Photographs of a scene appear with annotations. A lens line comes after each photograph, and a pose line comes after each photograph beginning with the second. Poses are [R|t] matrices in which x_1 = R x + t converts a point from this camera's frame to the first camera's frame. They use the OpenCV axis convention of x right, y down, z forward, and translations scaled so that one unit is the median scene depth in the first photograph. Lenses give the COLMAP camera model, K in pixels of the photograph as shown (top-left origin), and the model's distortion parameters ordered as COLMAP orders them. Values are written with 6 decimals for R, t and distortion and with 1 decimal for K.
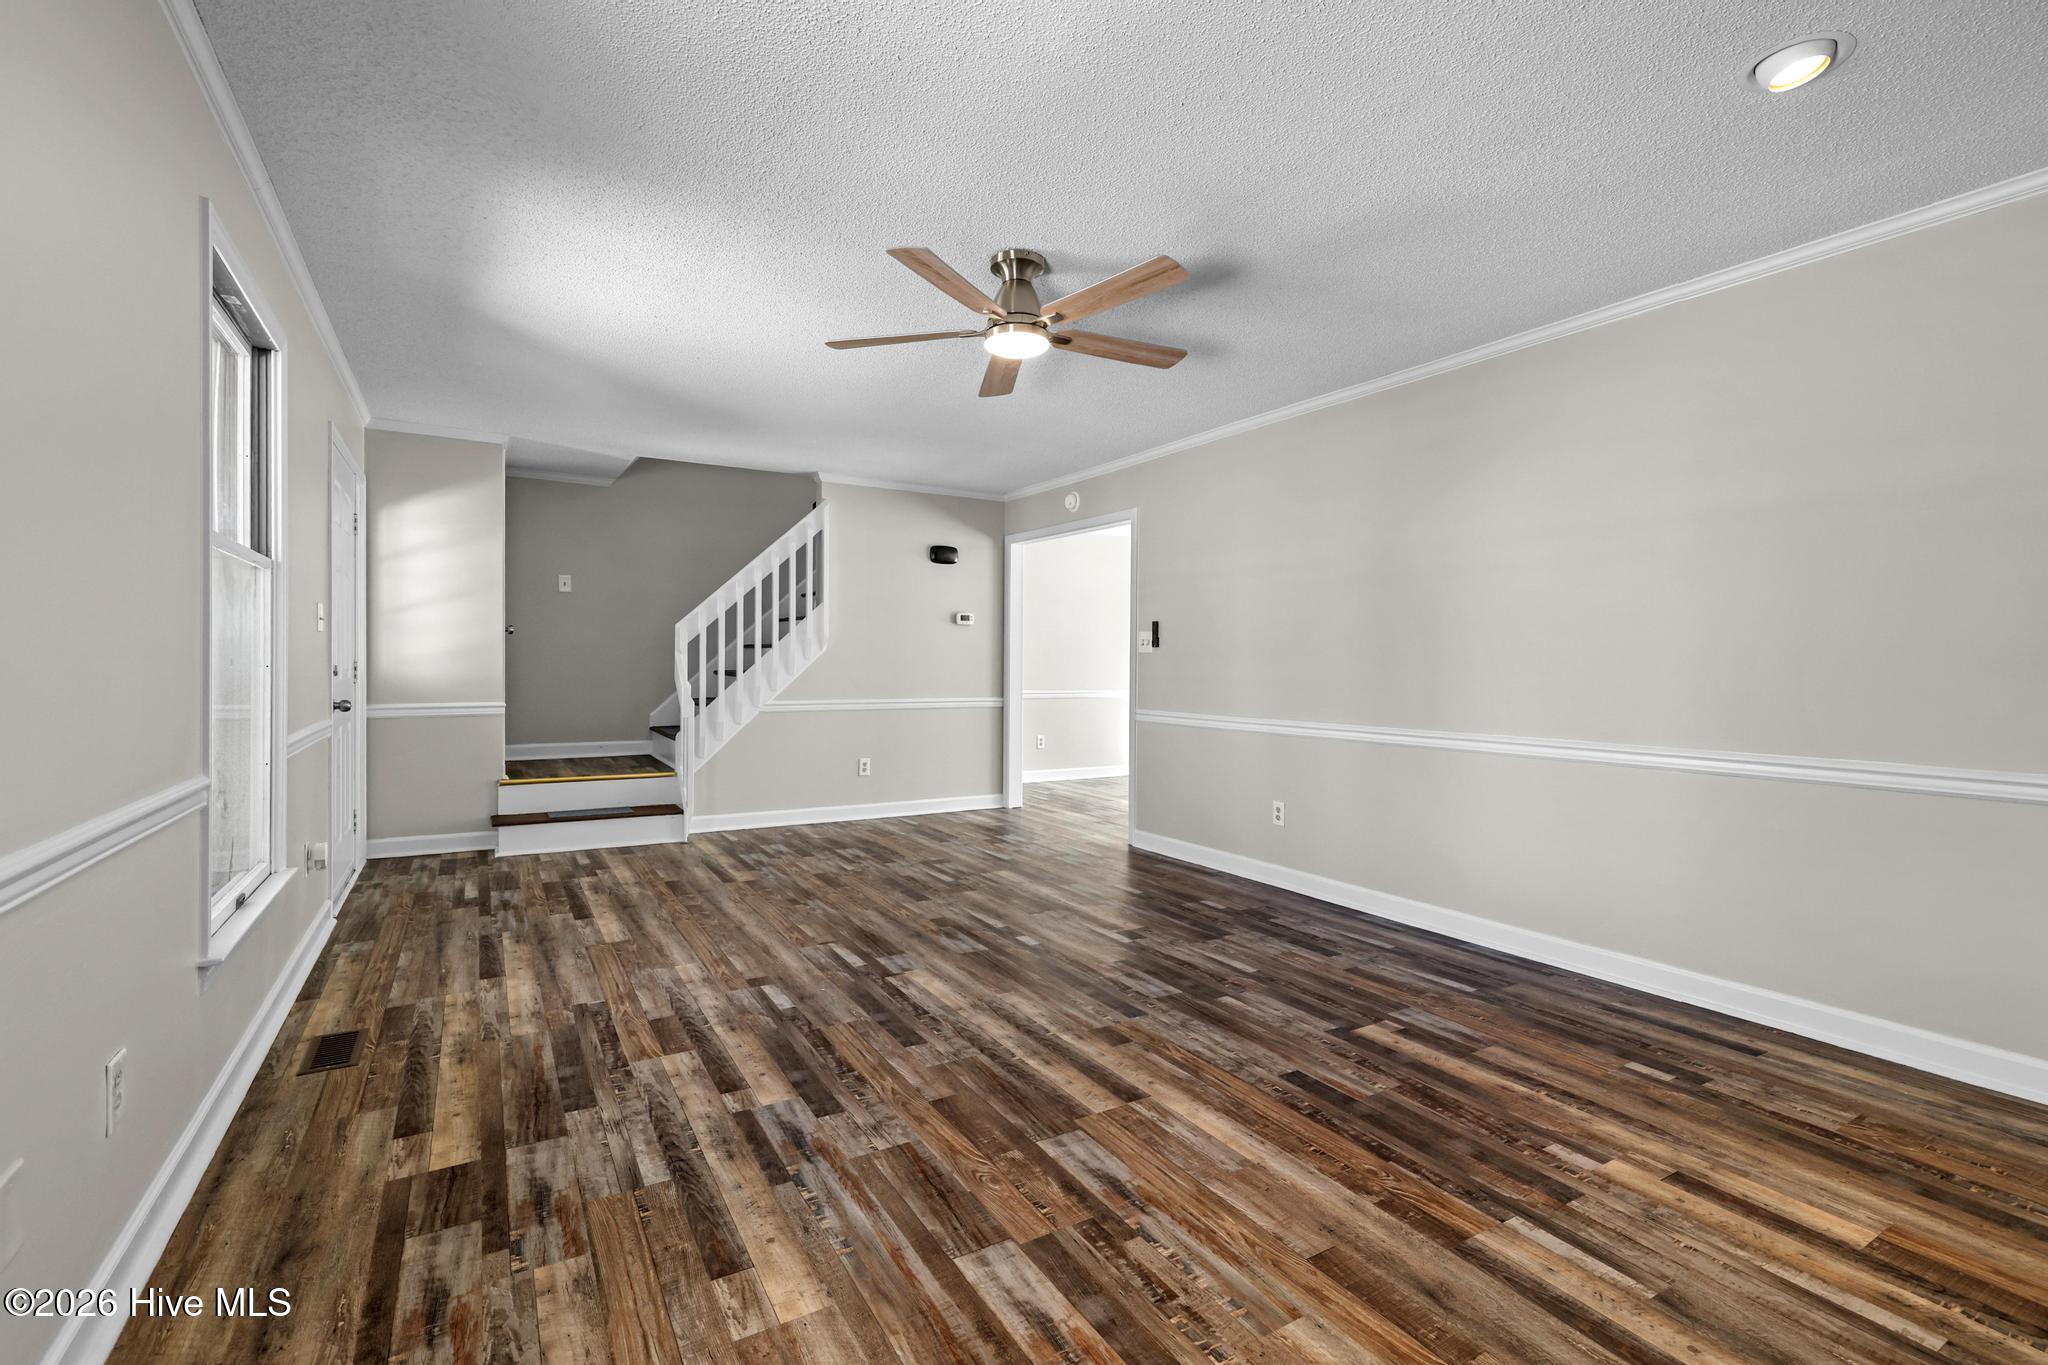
lens RADIAL K [[920.0, 0, 1033.5], [0, 920.0, 670.1], [0, 0, 1]] dist [0.002675, 0.000439]
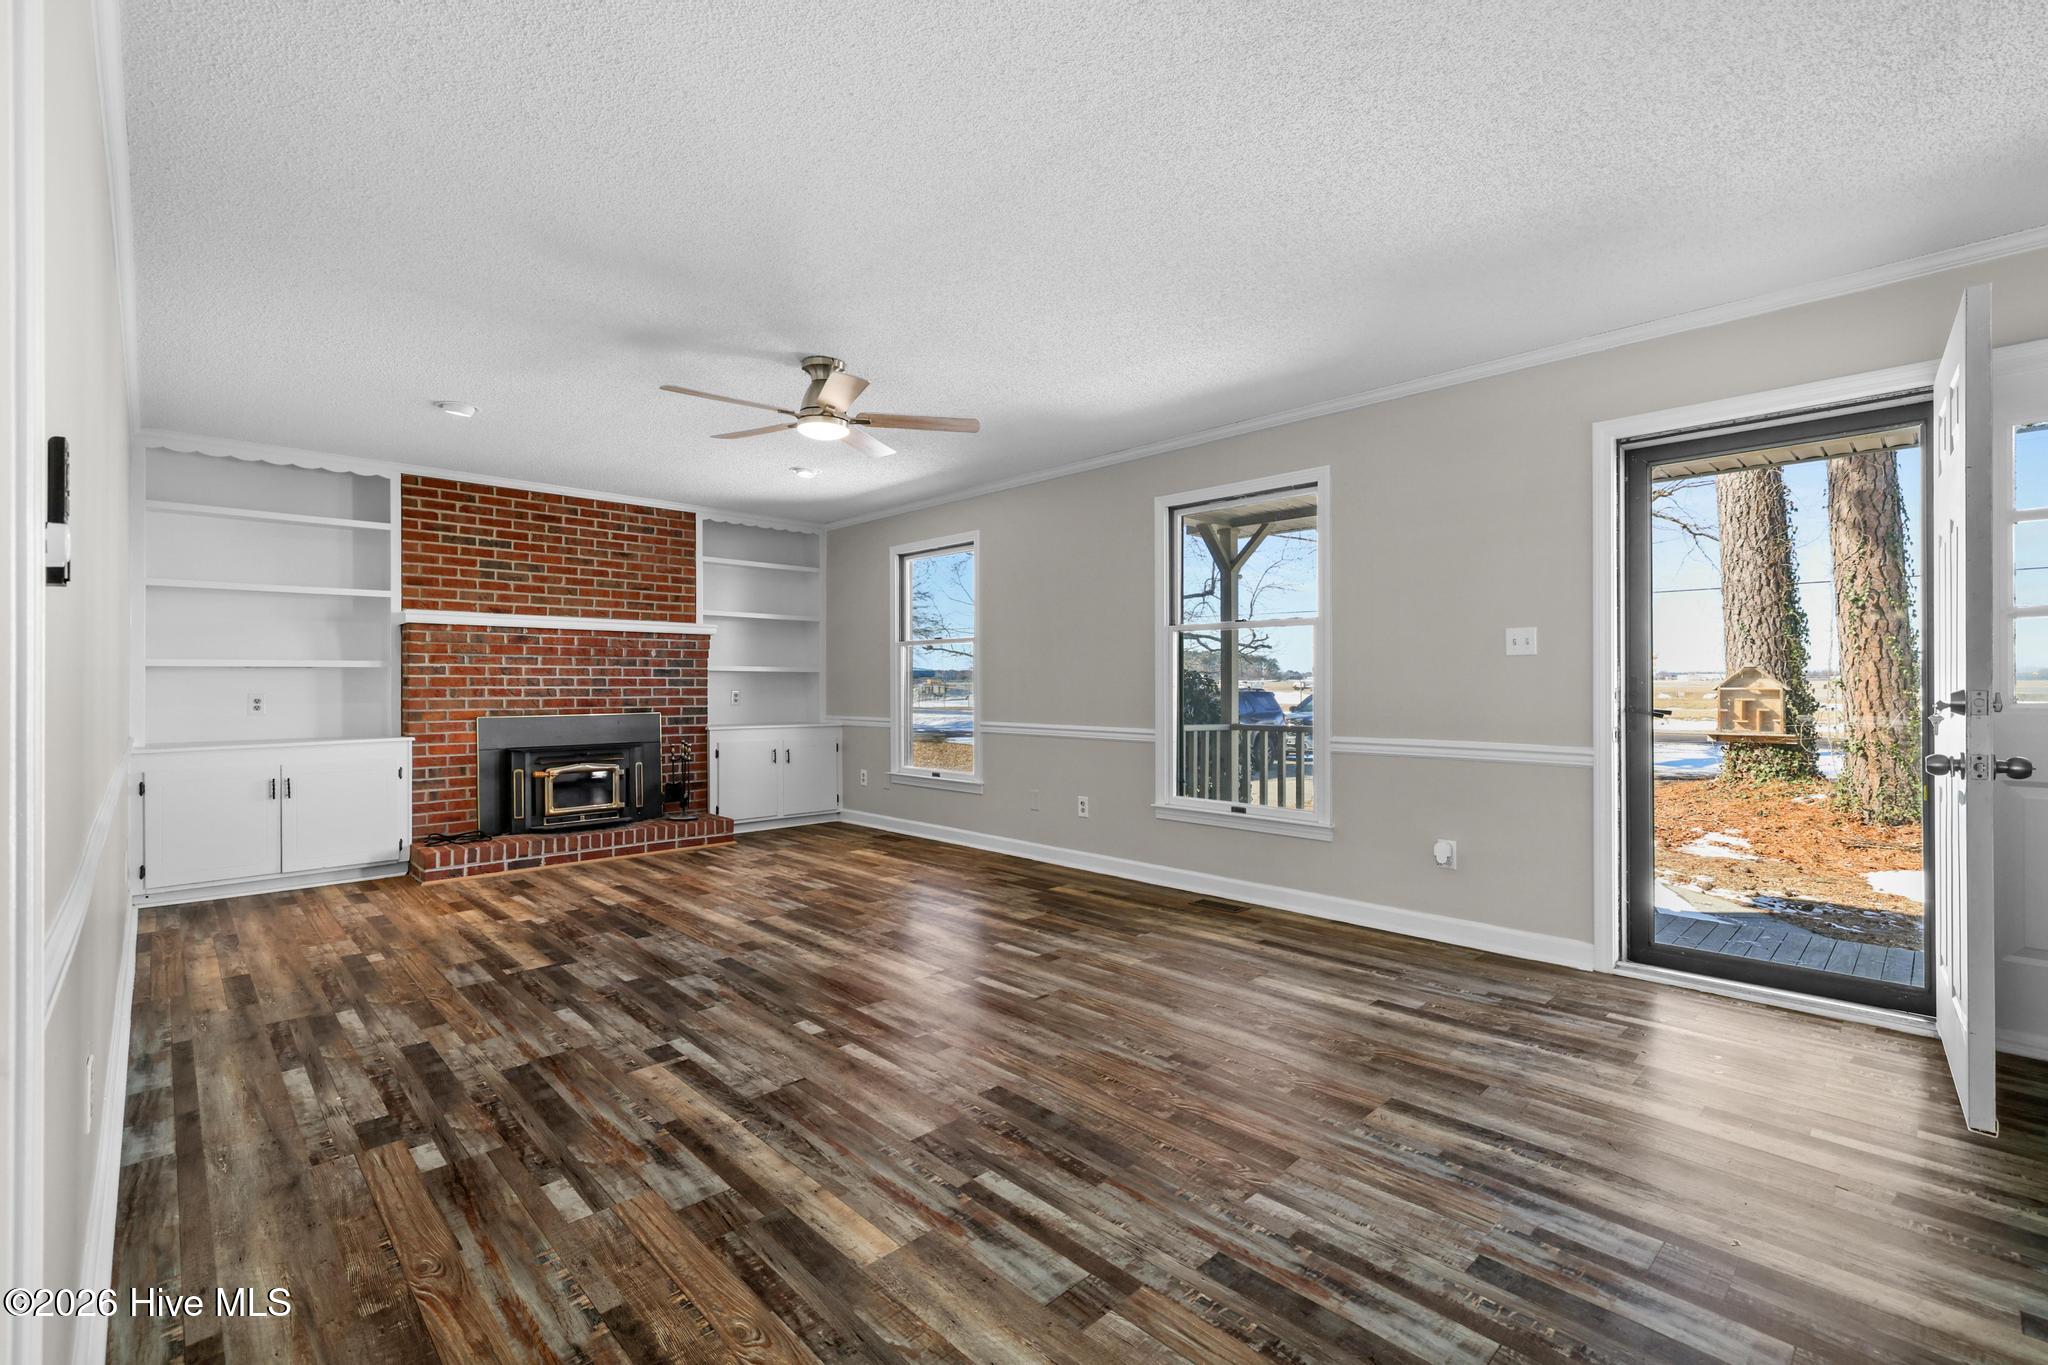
lens RADIAL K [[895.6, 0, 1024.0], [0, 895.6, 682.5], [0, 0, 1]] dist [0.002273, 0.000866]
pose [[-0.976191, -0.007138, -0.216797, -0.021560], [-0.008572, 0.999947, 0.005674, -0.016083], [0.216745, 0.007398, -0.976200, 2.246098]]
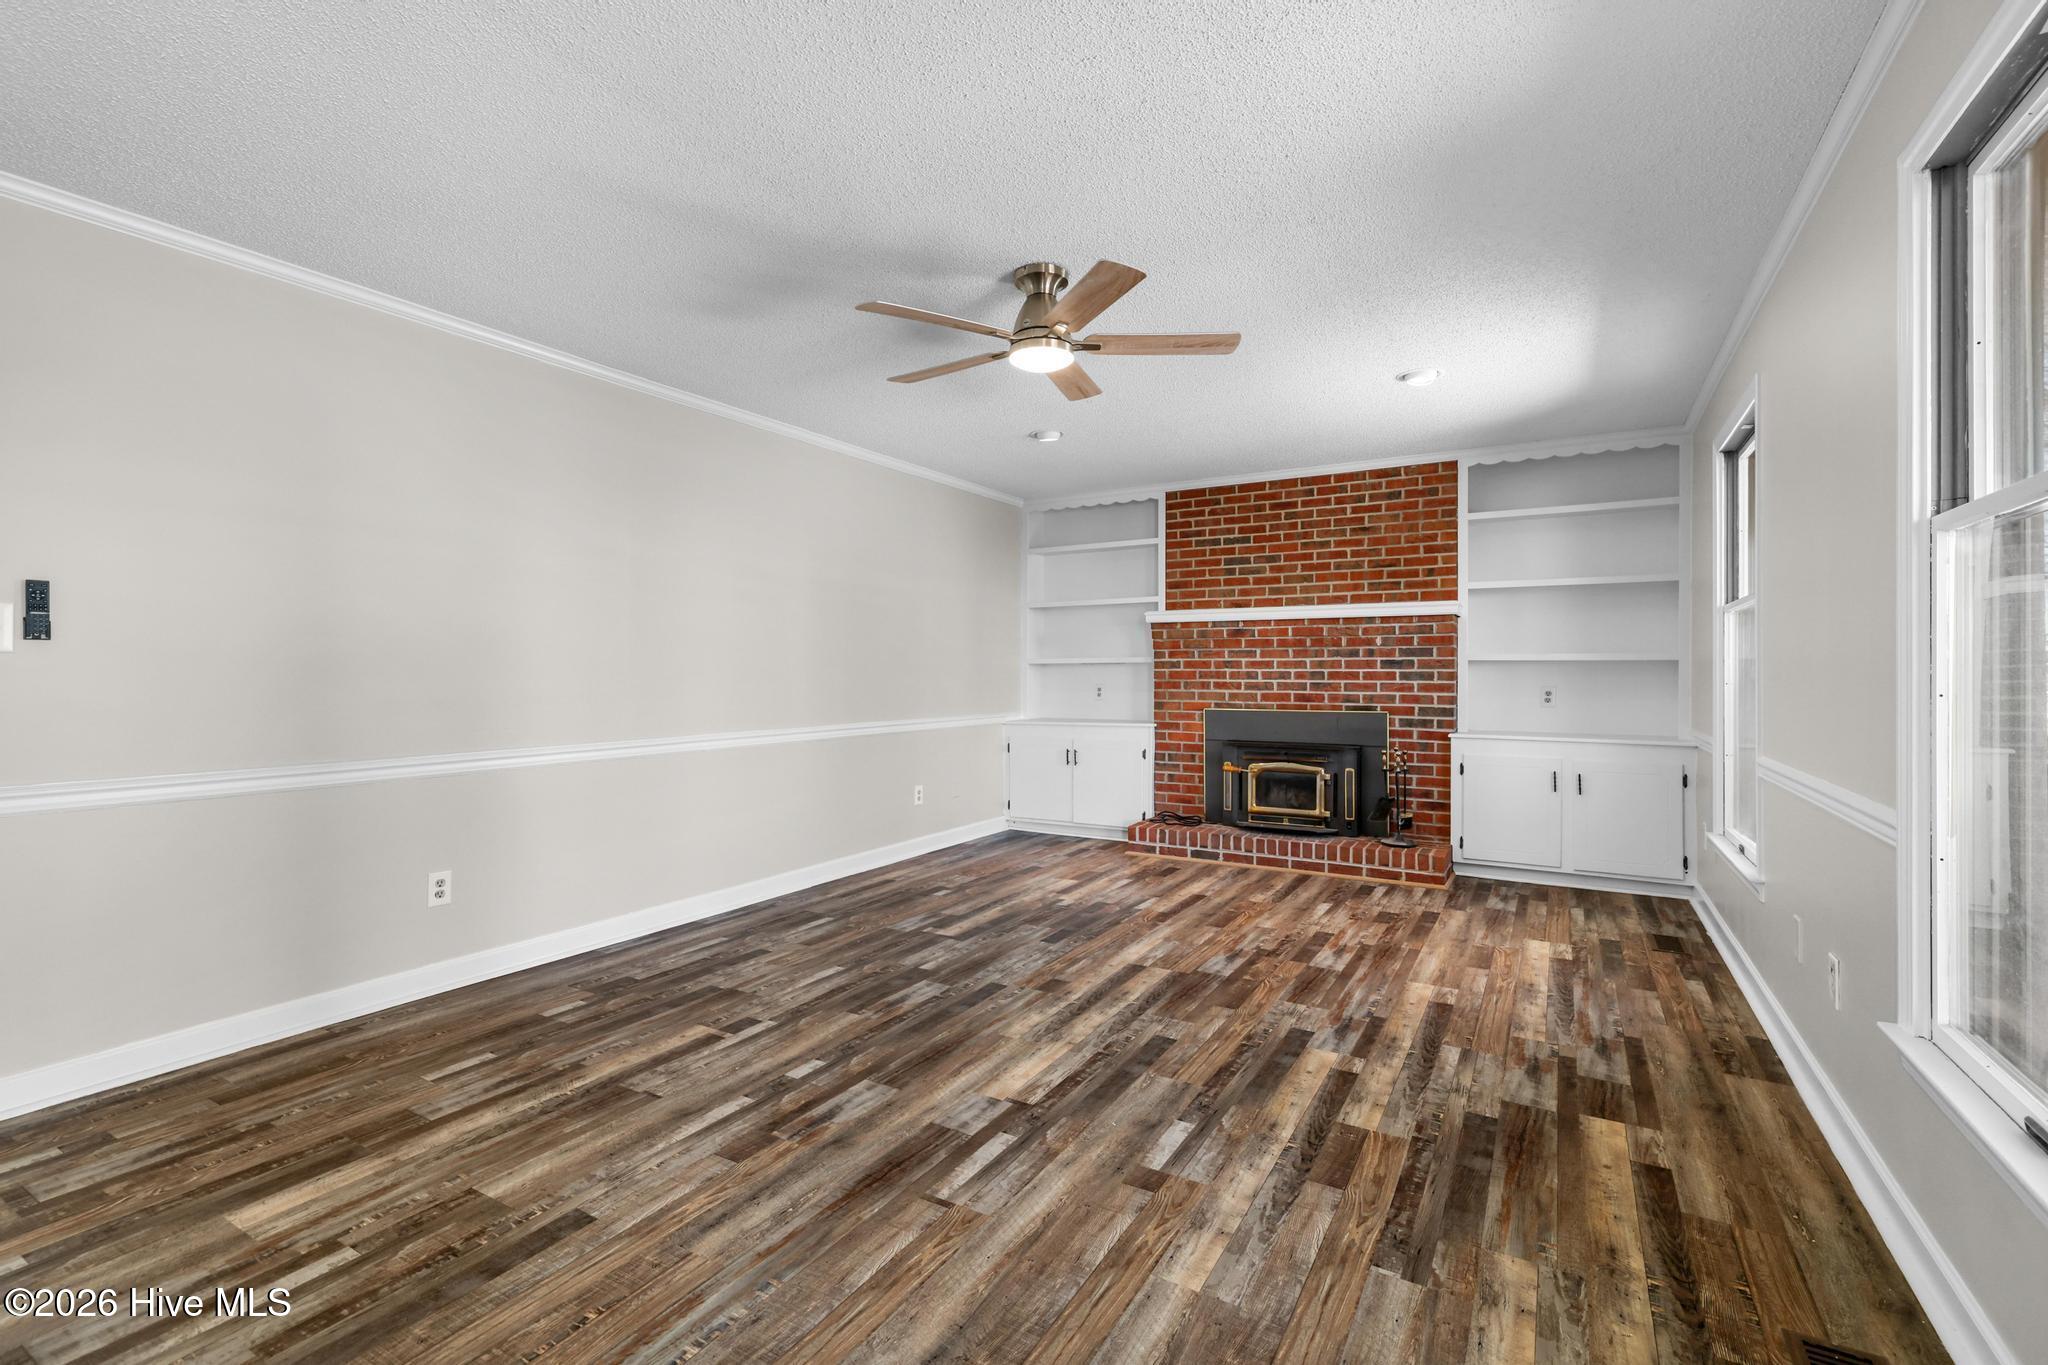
lens RADIAL K [[899.7, 0, 1023.9], [0, 899.7, 673.1], [0, 0, 1]] dist [0.003105, -0.000239]
pose [[-0.470401, -0.007271, 0.882423, -0.866205], [0.002983, 0.999947, 0.009830, -0.021753], [-0.882448, 0.007256, -0.470354, 1.466390]]
